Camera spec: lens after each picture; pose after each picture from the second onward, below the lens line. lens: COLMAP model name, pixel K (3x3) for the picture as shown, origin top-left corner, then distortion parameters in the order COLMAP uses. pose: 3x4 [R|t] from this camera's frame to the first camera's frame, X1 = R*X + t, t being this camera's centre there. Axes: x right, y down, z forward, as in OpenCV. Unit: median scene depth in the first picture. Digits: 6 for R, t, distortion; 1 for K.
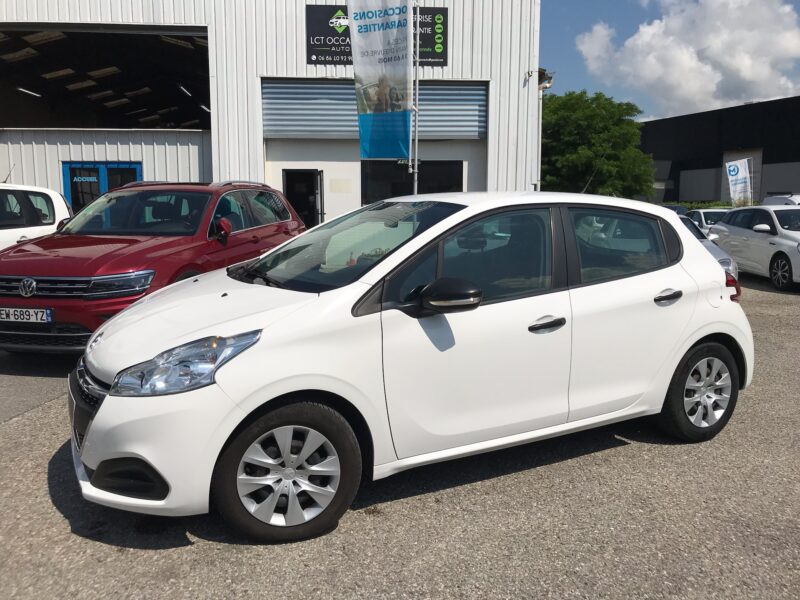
lens RADIAL K [[648.8, 0, 394.7], [0, 648.8, 297.6], [0, 0, 1]] dist [0.020273, -0.007566]
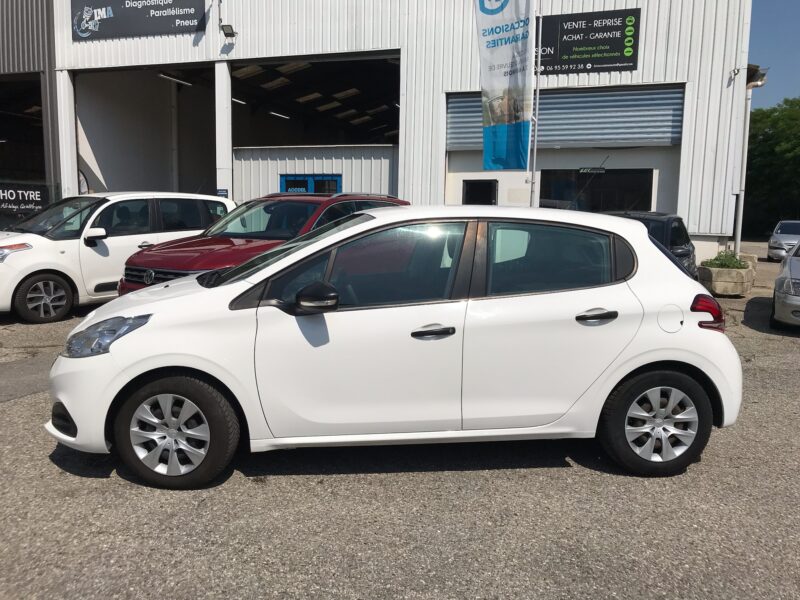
lens RADIAL K [[648.8, 0, 397.0], [0, 648.8, 298.6], [0, 0, 1]] dist [0.020273, -0.007566]
pose [[0.929704, 0.061673, -0.363107, 0.142143], [-0.066138, 0.997810, 0.000134, -0.002260], [0.362320, 0.023891, 0.931747, 0.000826]]
